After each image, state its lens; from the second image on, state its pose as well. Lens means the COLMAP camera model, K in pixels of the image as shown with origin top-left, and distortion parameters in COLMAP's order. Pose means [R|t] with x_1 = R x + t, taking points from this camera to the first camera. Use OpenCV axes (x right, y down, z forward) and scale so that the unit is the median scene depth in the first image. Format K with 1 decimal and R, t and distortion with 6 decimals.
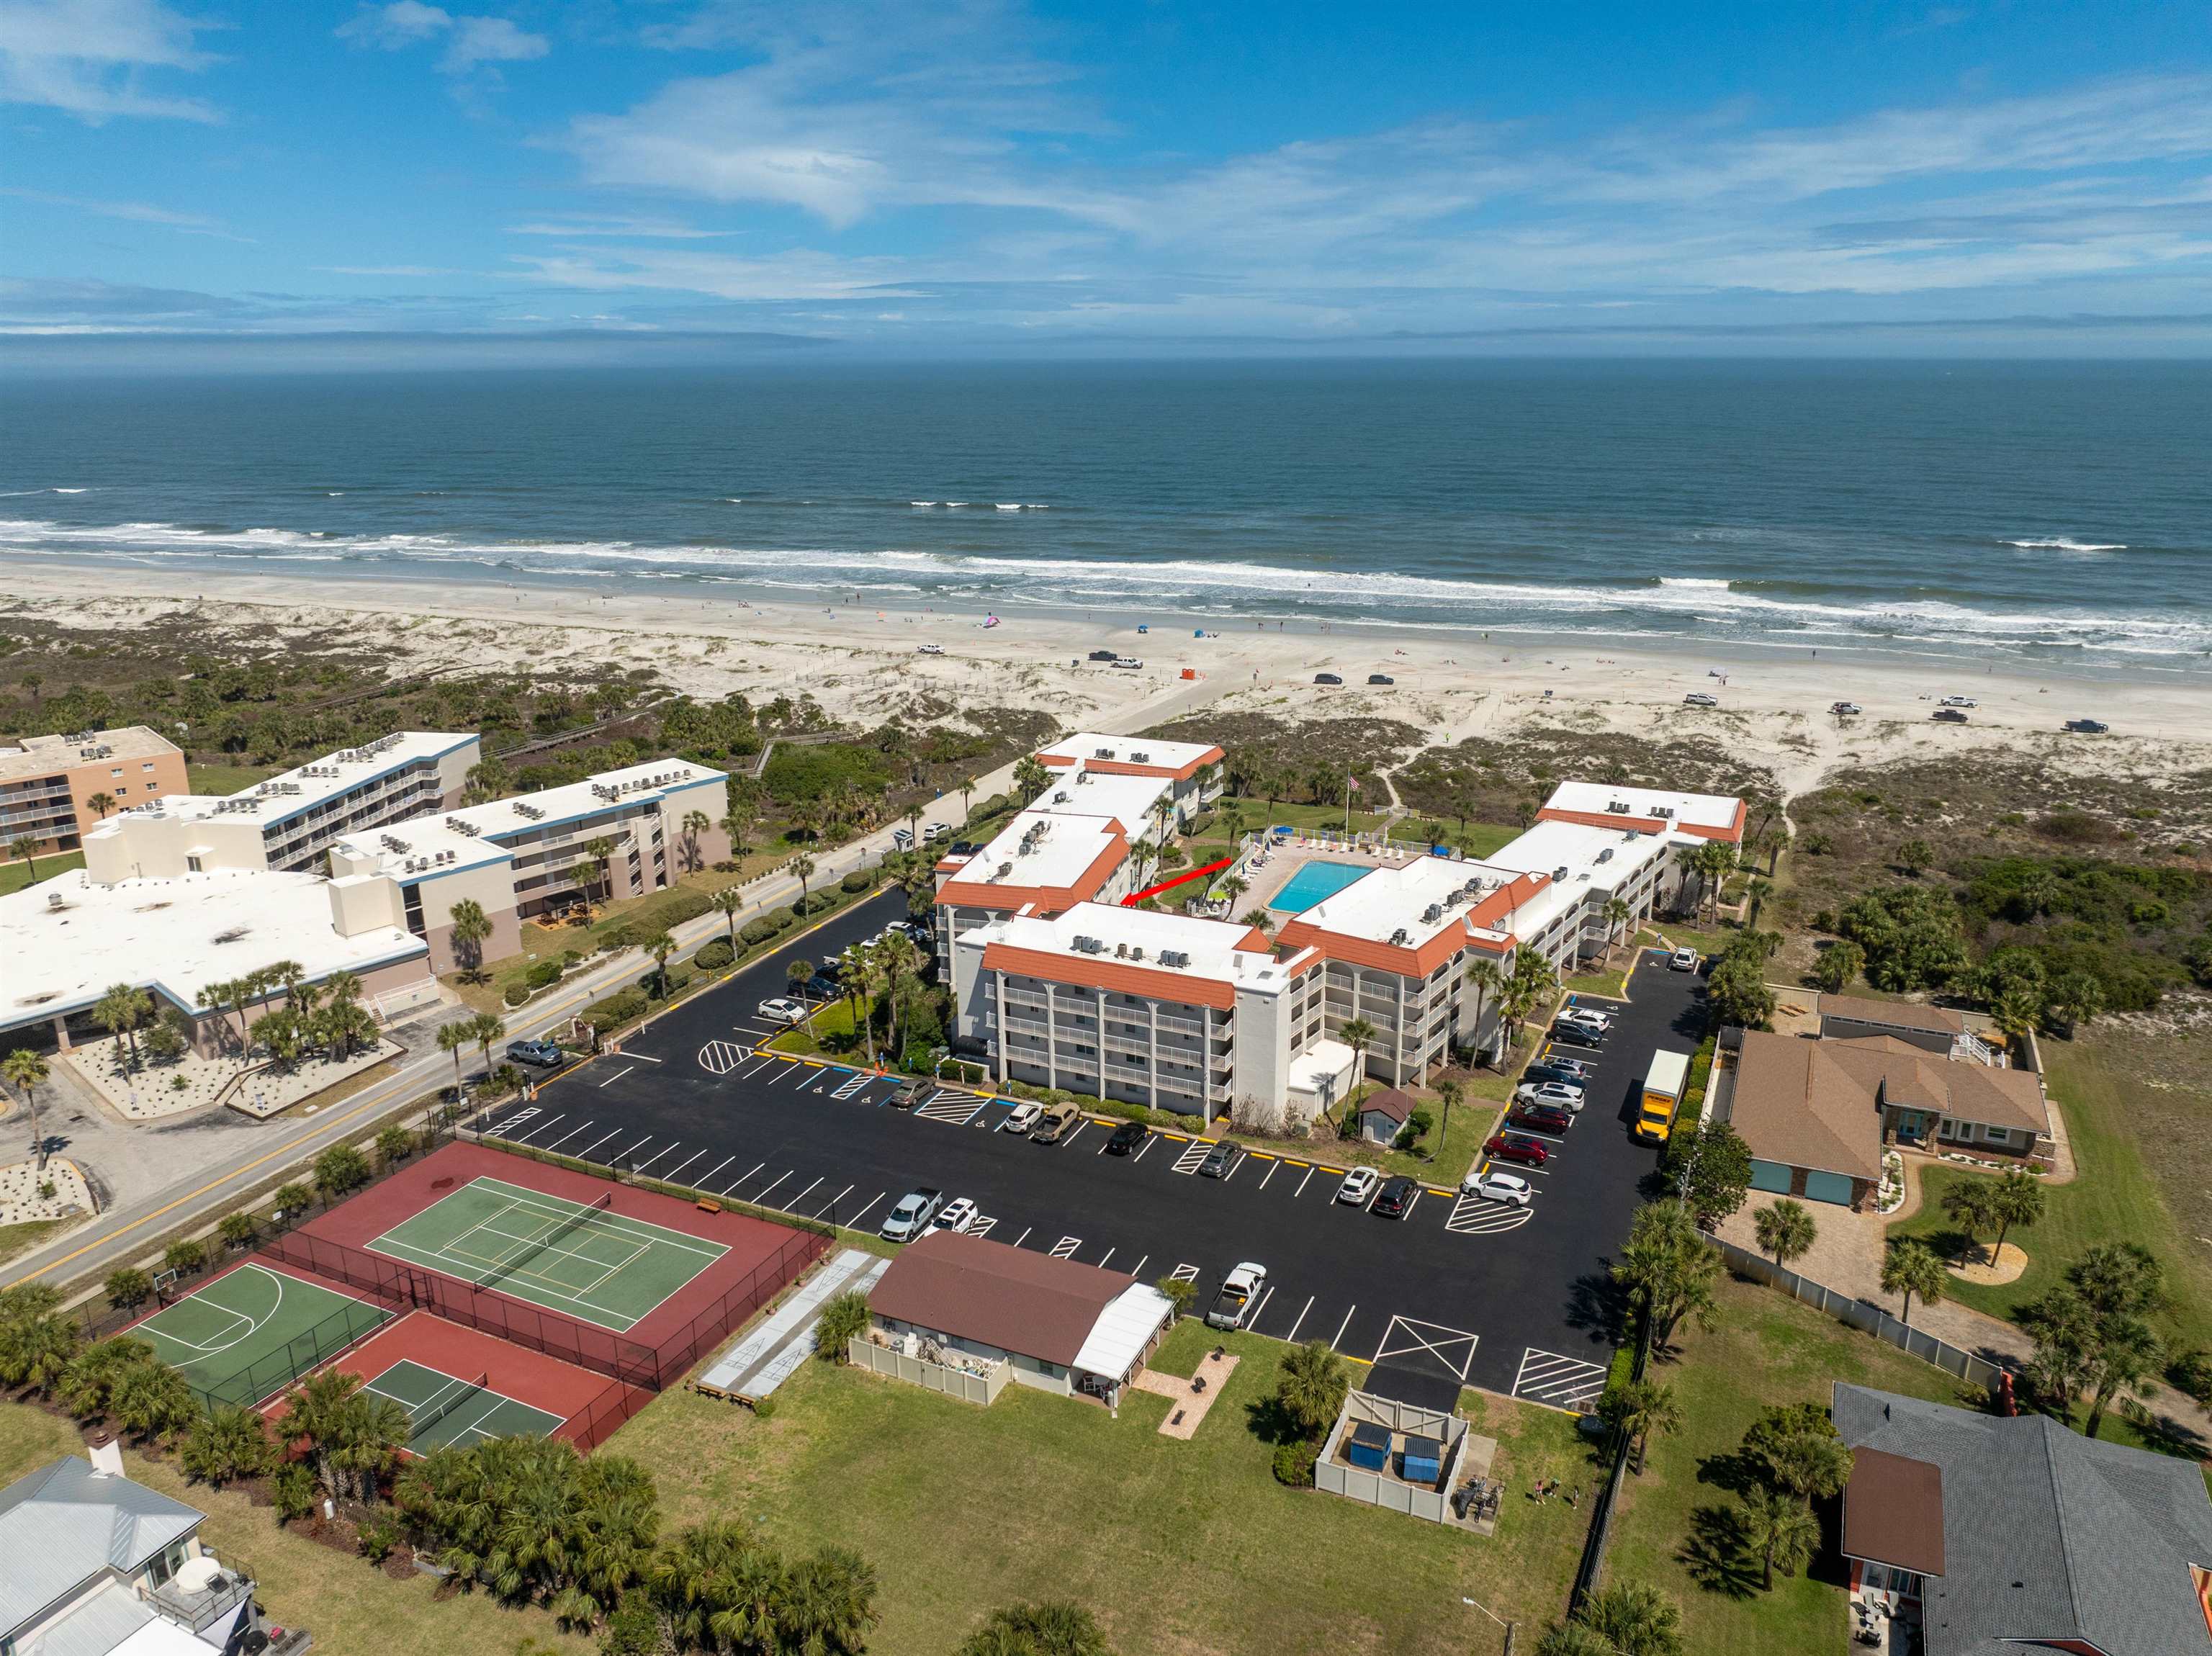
lens RADIAL K [[1569.2, 0, 1115.8], [0, 1569.2, 803.2], [0, 0, 1]] dist [-0.047090, 0.020561]
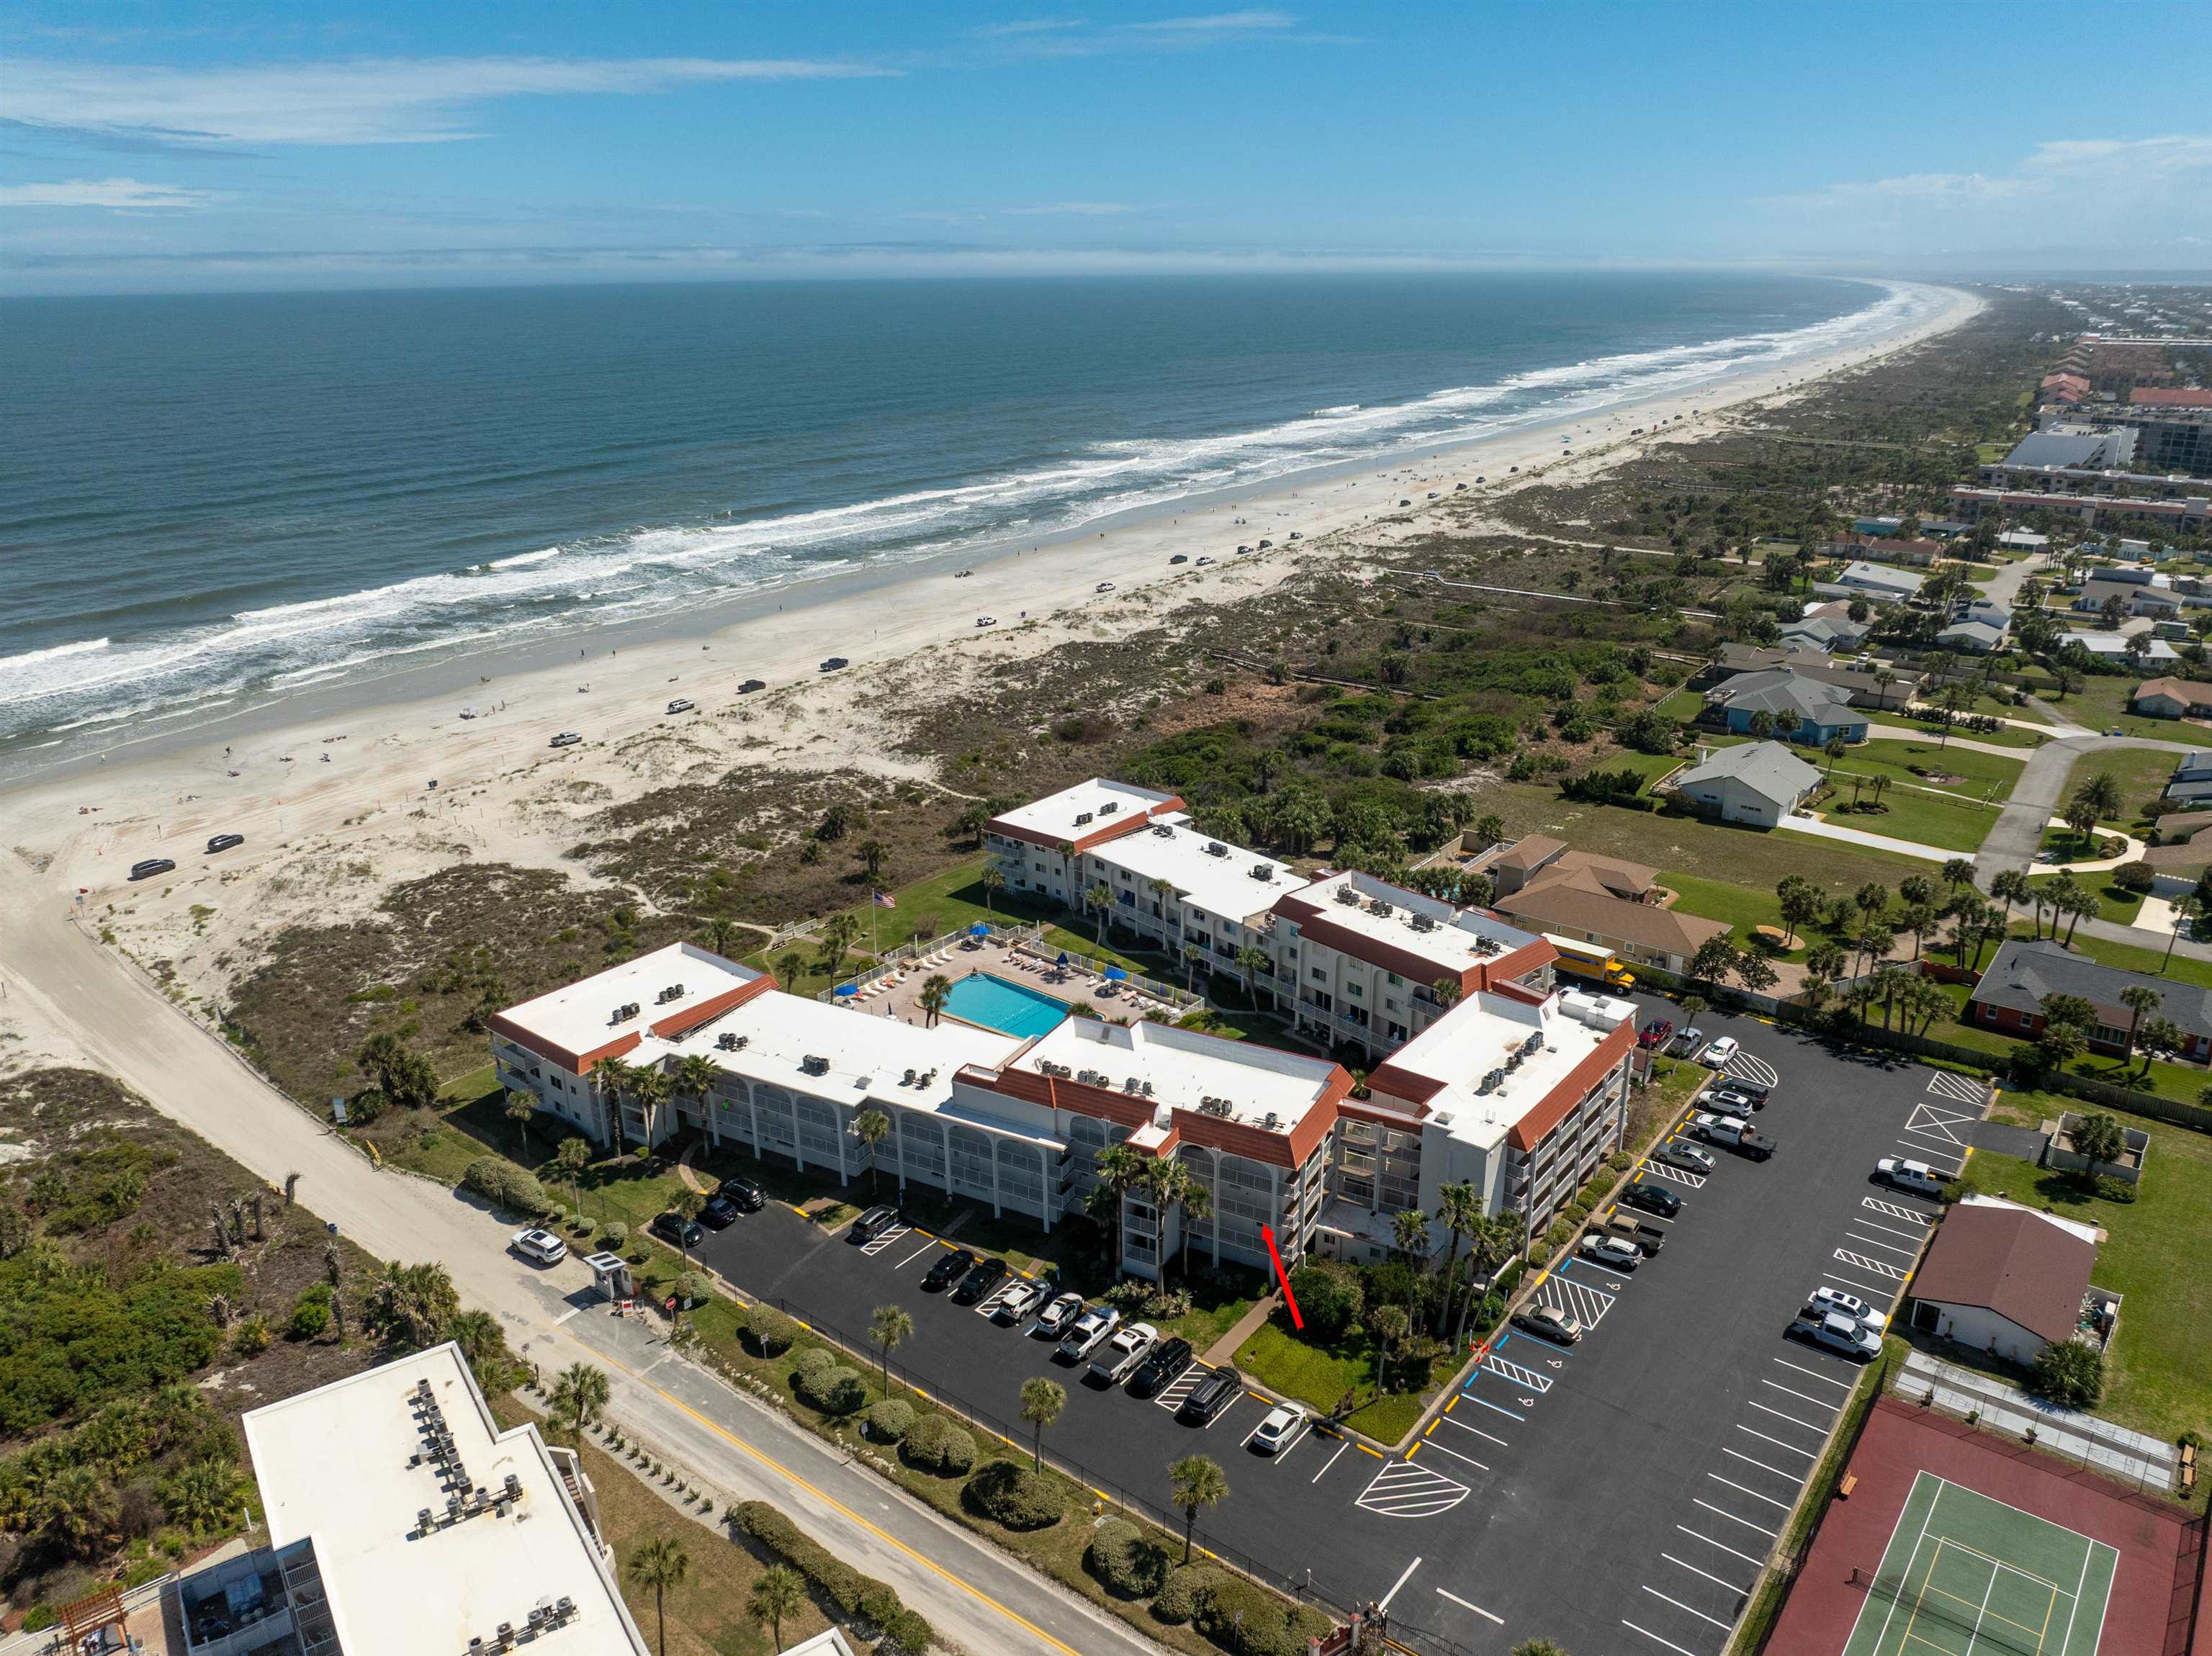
lens RADIAL K [[1569.2, 0, 1122.4], [0, 1569.2, 834.7], [0, 0, 1]] dist [-0.047090, 0.020561]
pose [[0.228147, -0.325947, 0.917446, -0.612970], [0.275461, 0.925407, 0.260275, -0.243030], [-0.933847, 0.193340, 0.300914, 0.635610]]
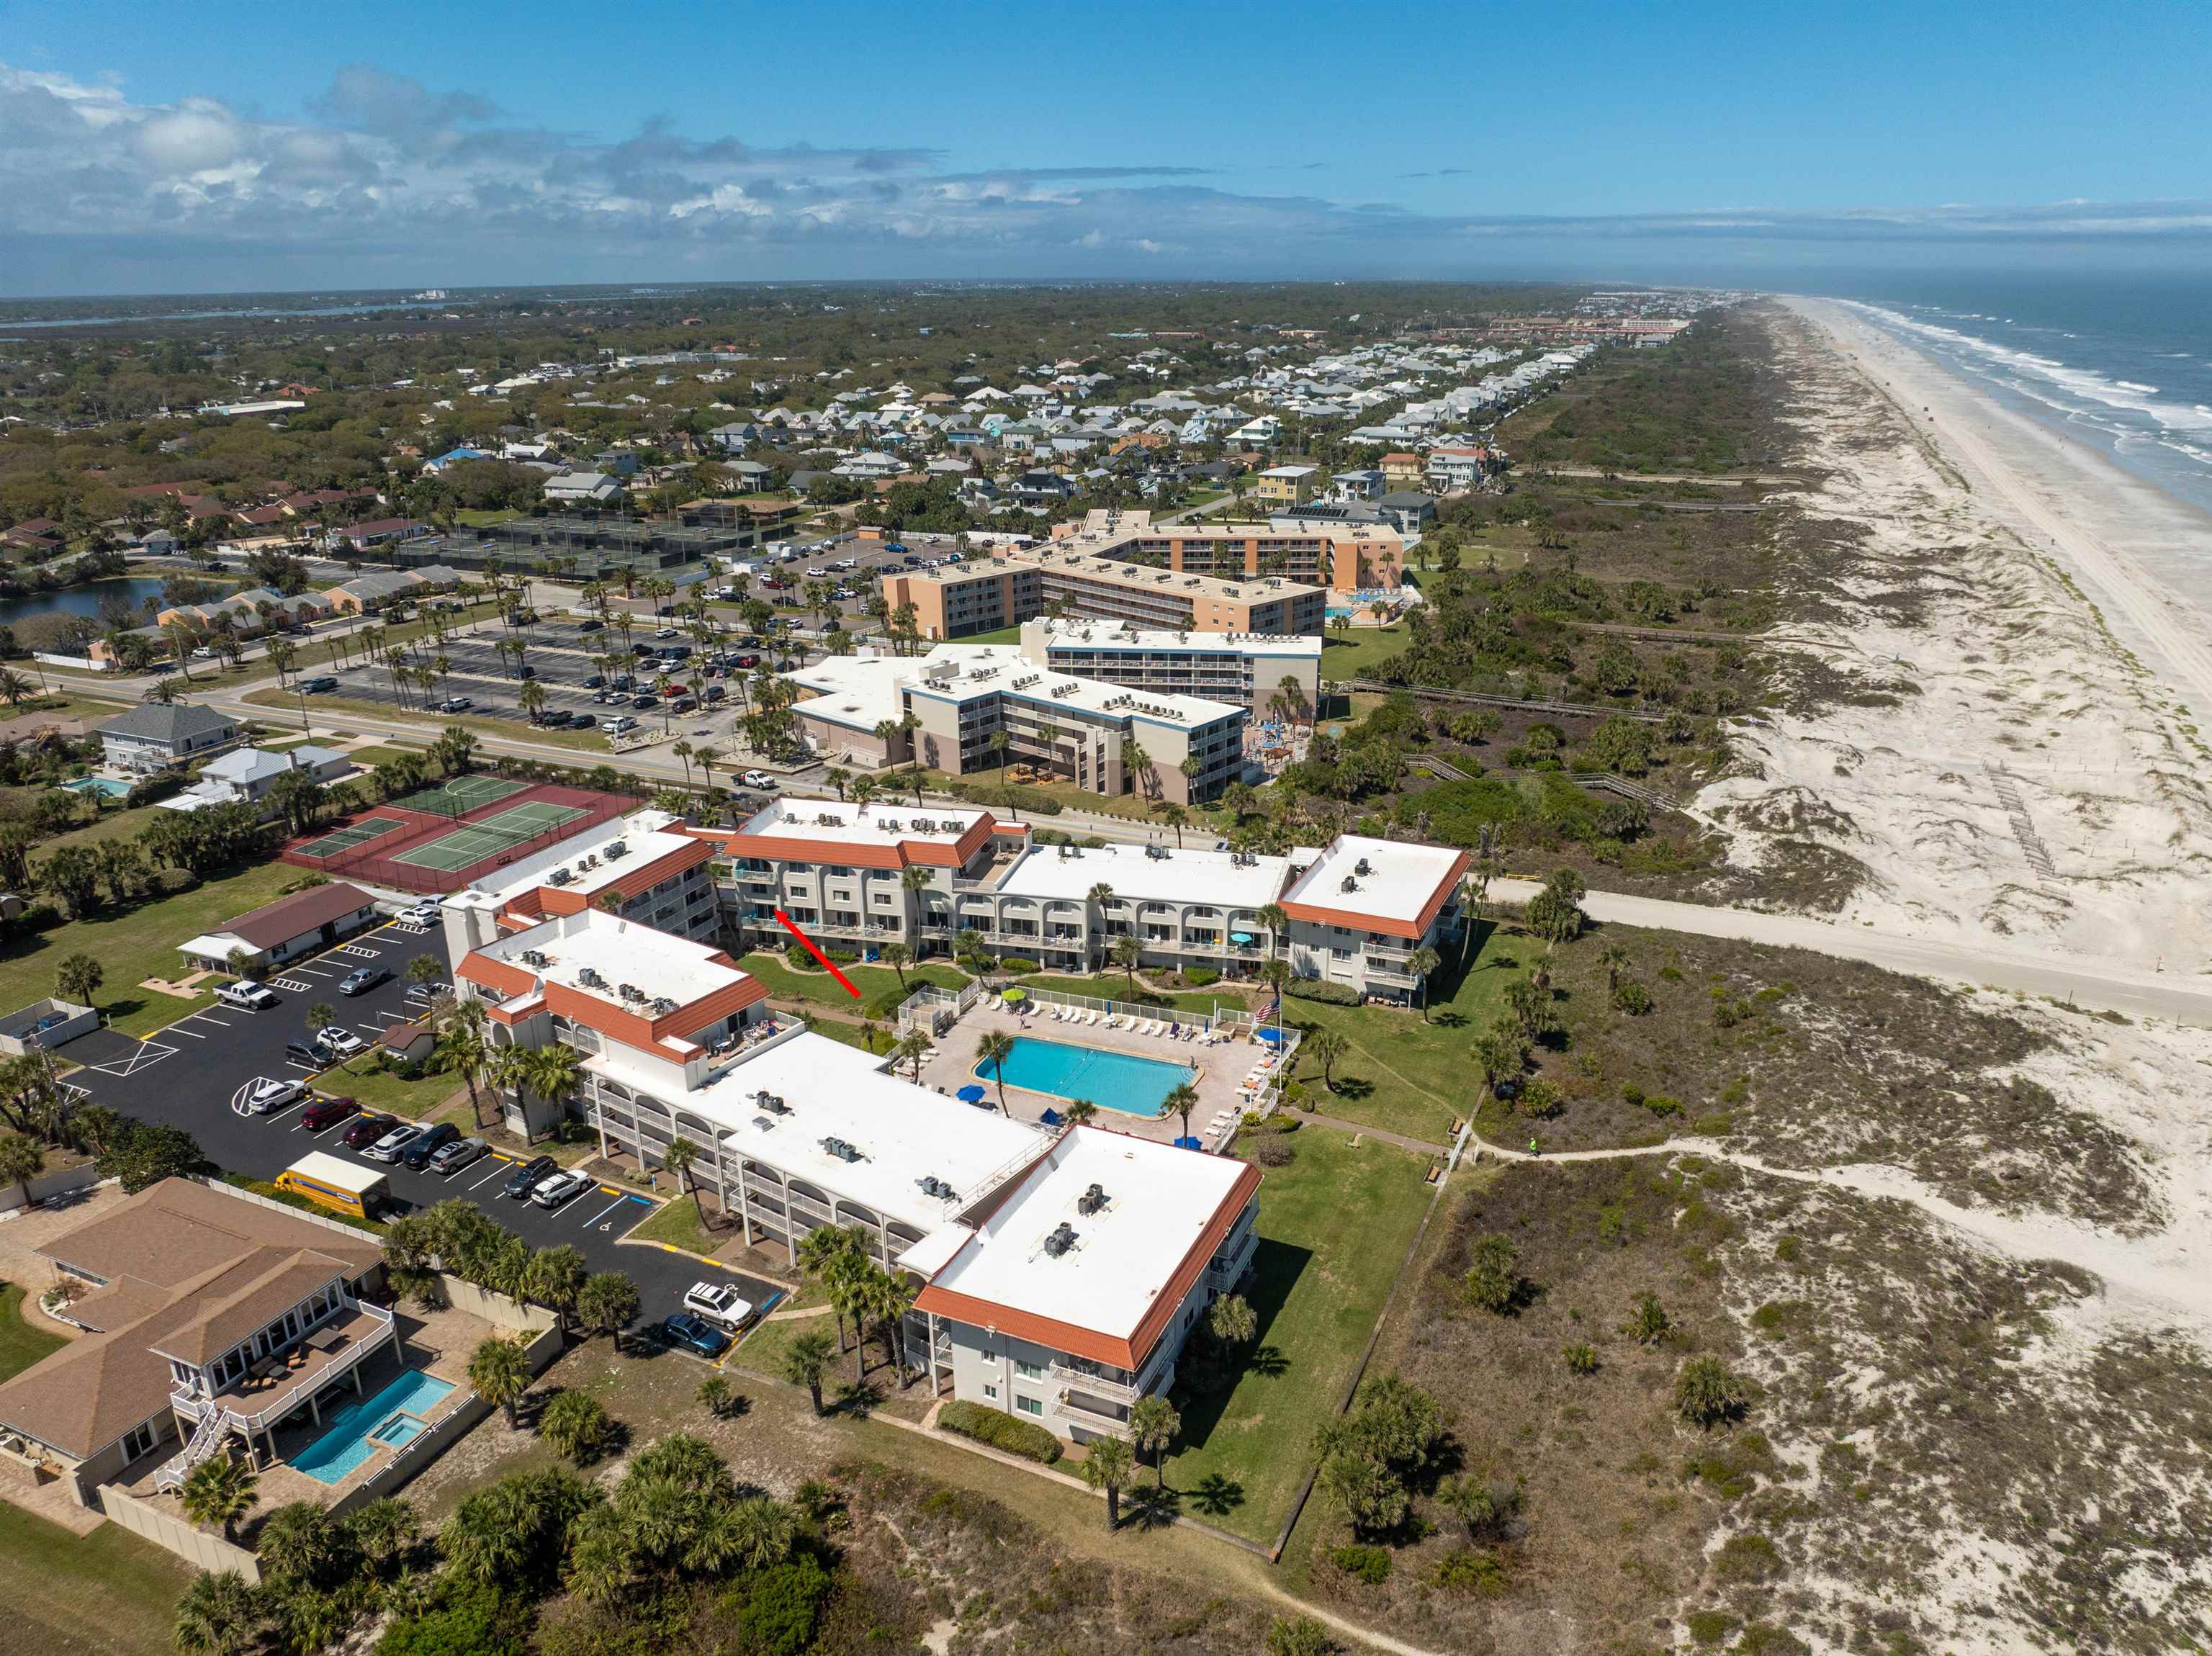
lens RADIAL K [[1569.2, 0, 1114.4], [0, 1569.2, 808.9], [0, 0, 1]] dist [-0.047090, 0.020561]
pose [[0.008966, 0.334474, -0.942362, 0.780000], [-0.265505, 0.909371, 0.320238, -0.299659], [0.964068, 0.247330, 0.096958, 0.880375]]
